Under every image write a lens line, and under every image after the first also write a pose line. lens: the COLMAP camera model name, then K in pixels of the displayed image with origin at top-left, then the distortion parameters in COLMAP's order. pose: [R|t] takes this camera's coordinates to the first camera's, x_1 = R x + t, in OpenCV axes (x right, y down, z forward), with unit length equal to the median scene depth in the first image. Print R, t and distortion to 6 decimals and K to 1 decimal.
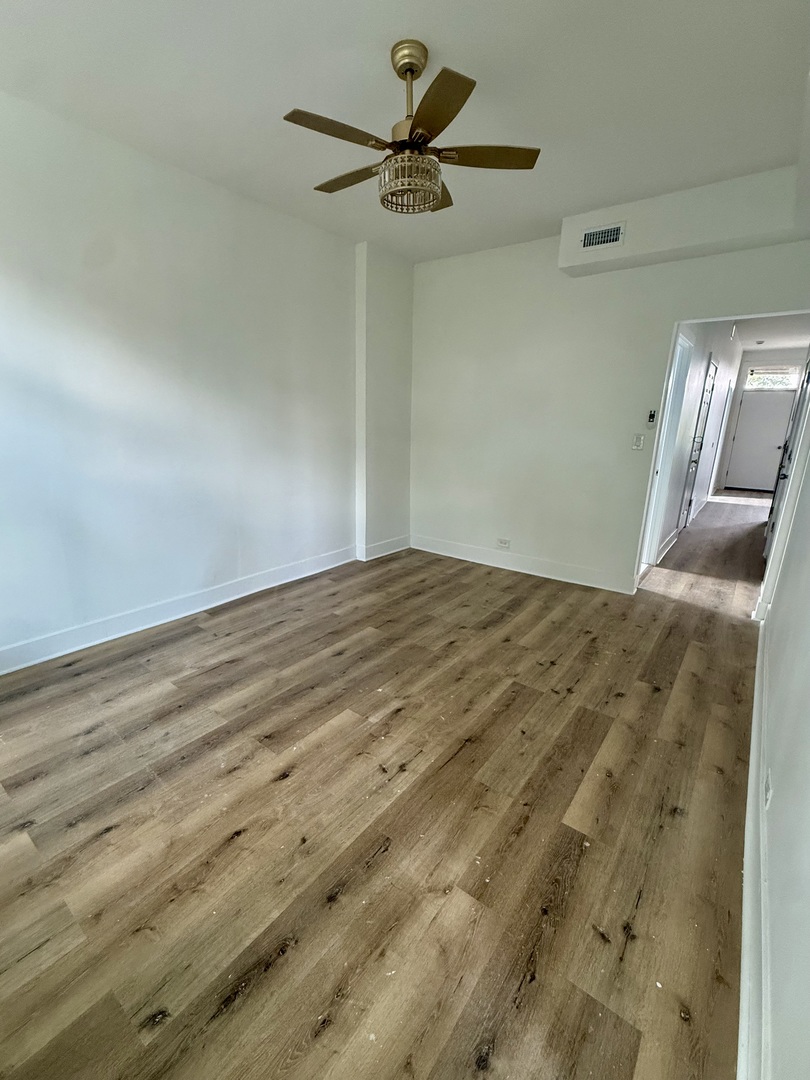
lens RADIAL K [[466.1, 0, 405.0], [0, 466.1, 540.0], [0, 0, 1]] dist [-0.001439, 0.000081]
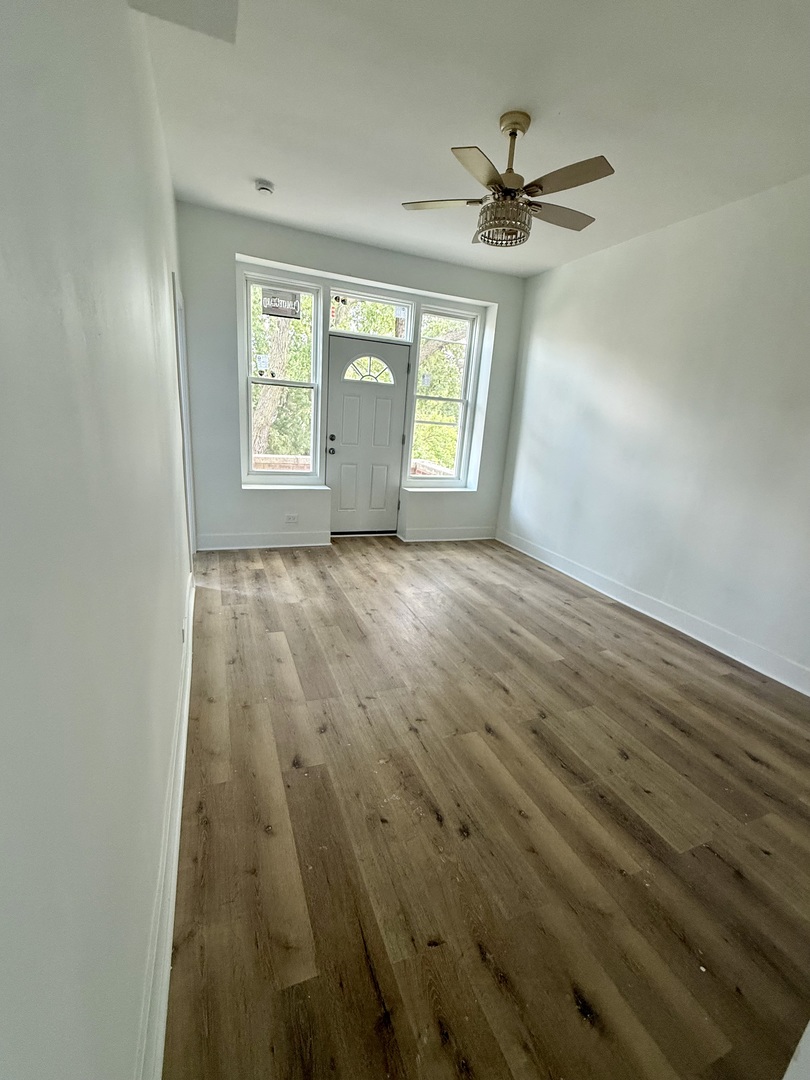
lens RADIAL K [[466.1, 0, 405.0], [0, 466.1, 540.0], [0, 0, 1]] dist [-0.001439, 0.000081]
pose [[-0.509435, 0.178863, -0.841715, 0.924292], [-0.293648, 0.883308, 0.365427, -0.295899], [0.808855, 0.433330, -0.397465, 1.161480]]
